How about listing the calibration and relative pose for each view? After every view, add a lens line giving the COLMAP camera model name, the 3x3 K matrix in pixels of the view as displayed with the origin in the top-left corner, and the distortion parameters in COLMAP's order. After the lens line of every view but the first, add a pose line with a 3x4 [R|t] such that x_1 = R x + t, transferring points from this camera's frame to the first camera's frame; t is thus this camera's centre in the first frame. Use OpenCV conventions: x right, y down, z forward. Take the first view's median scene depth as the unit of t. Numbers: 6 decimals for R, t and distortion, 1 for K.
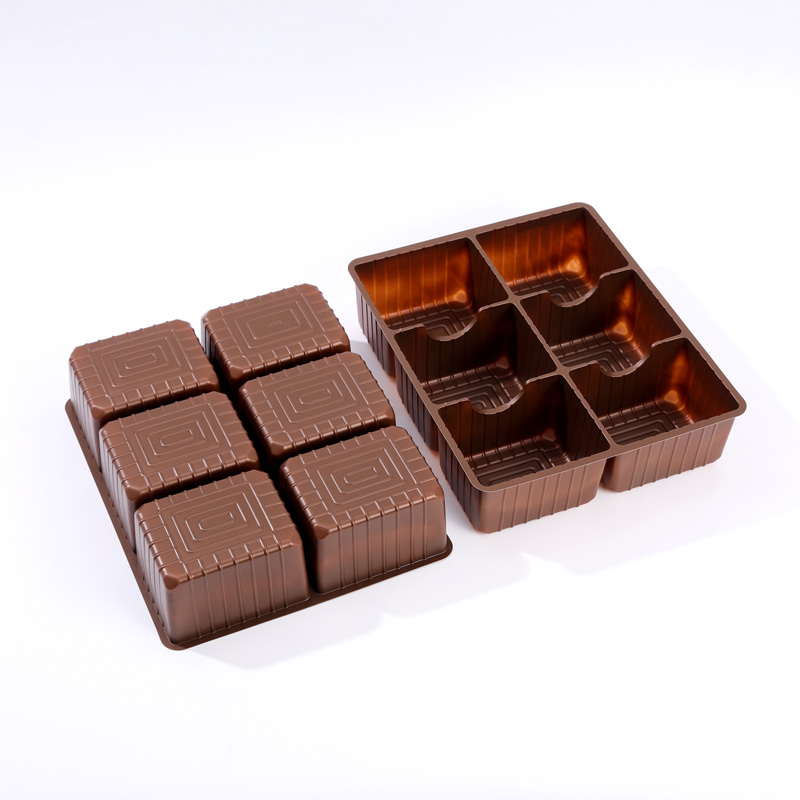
lens RADIAL K [[1311.9, 0, 403.0], [0, 1311.9, 405.2], [0, 0, 1]] dist [0.140419, 0.000000]
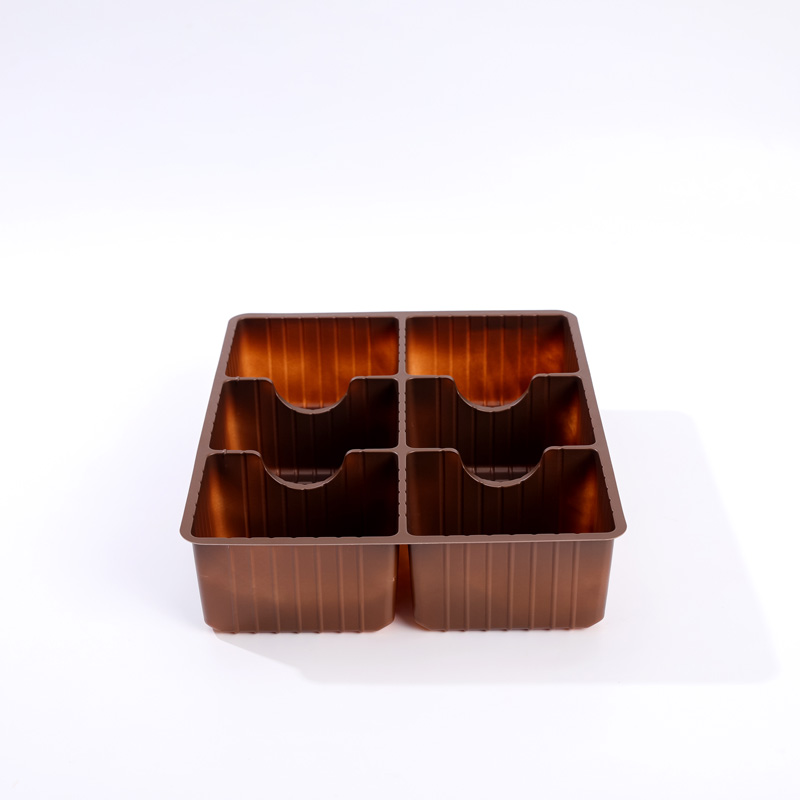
lens RADIAL K [[1352.5, 0, 400.4], [0, 1352.5, 398.9], [0, 0, 1]] dist [0.024520, 0.000000]
pose [[0.922323, 0.159393, -0.352014, 0.328679], [-0.267219, 0.921124, -0.283063, 0.136295], [0.279131, 0.355140, 0.892167, 0.303049]]
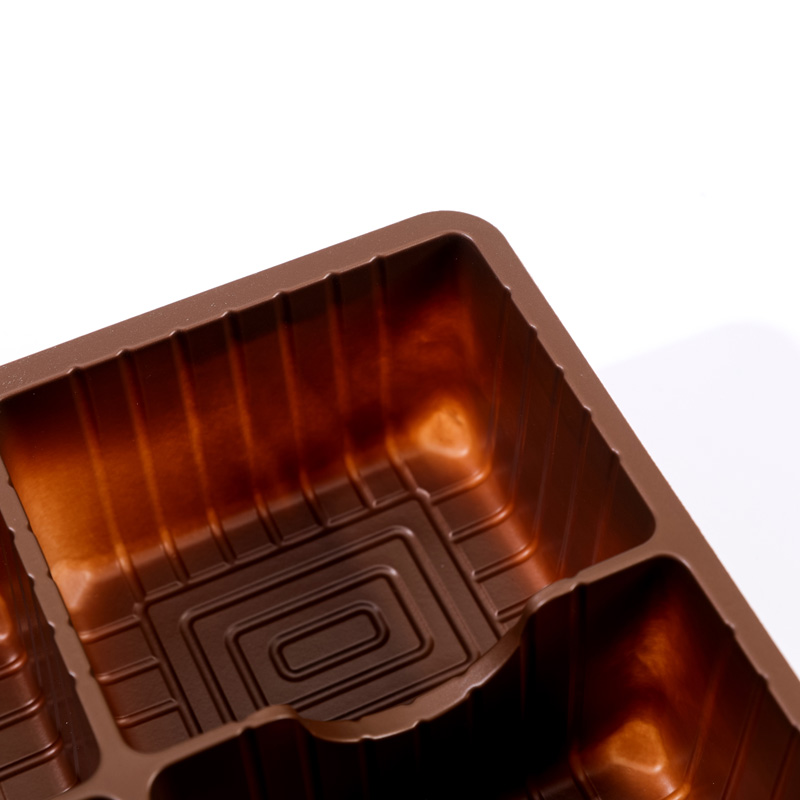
lens RADIAL K [[1934.4, 0, 399.6], [0, 1934.4, 400.0], [0, 0, 1]] dist [-0.004456, 0.000000]
pose [[0.997820, -0.062955, 0.019817, 0.117084], [0.060469, 0.992338, 0.107740, -0.158197], [-0.026448, -0.106306, 0.993982, 0.647643]]
